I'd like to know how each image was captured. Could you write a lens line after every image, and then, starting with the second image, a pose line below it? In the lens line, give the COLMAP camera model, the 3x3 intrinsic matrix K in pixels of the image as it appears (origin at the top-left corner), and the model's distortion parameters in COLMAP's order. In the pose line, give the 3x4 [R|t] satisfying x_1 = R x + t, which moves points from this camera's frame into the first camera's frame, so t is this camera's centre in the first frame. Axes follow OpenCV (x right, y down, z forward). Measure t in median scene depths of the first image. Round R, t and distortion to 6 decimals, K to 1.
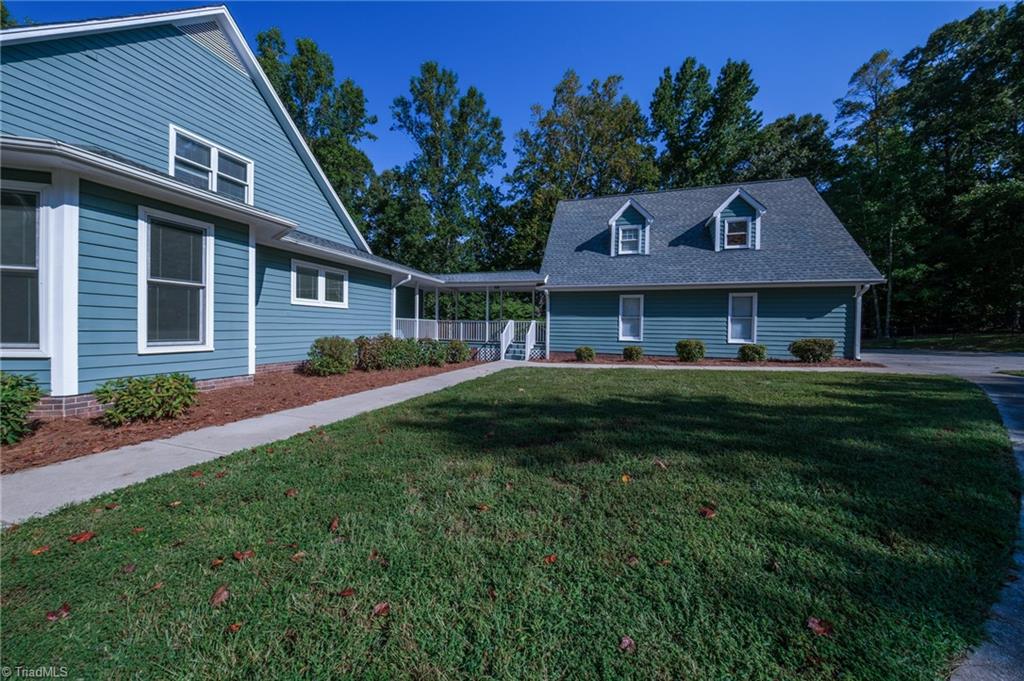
lens RADIAL K [[353.2, 0, 514.7], [0, 353.2, 335.2], [0, 0, 1]] dist [-0.000480, -0.000528]
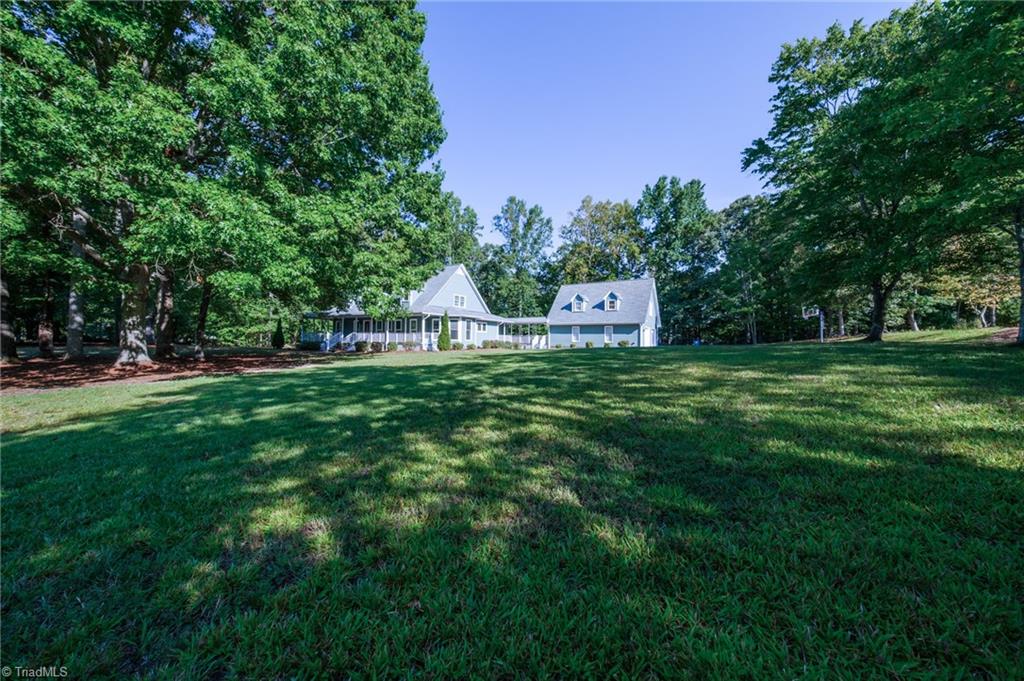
lens RADIAL K [[353.2, 0, 511.7], [0, 353.2, 342.6], [0, 0, 1]] dist [-0.000480, -0.000528]
pose [[0.969806, 0.000560, -0.243875, 0.454098], [-0.003980, 0.999901, -0.013532, 0.052396], [0.243843, 0.014094, 0.969712, -1.677227]]
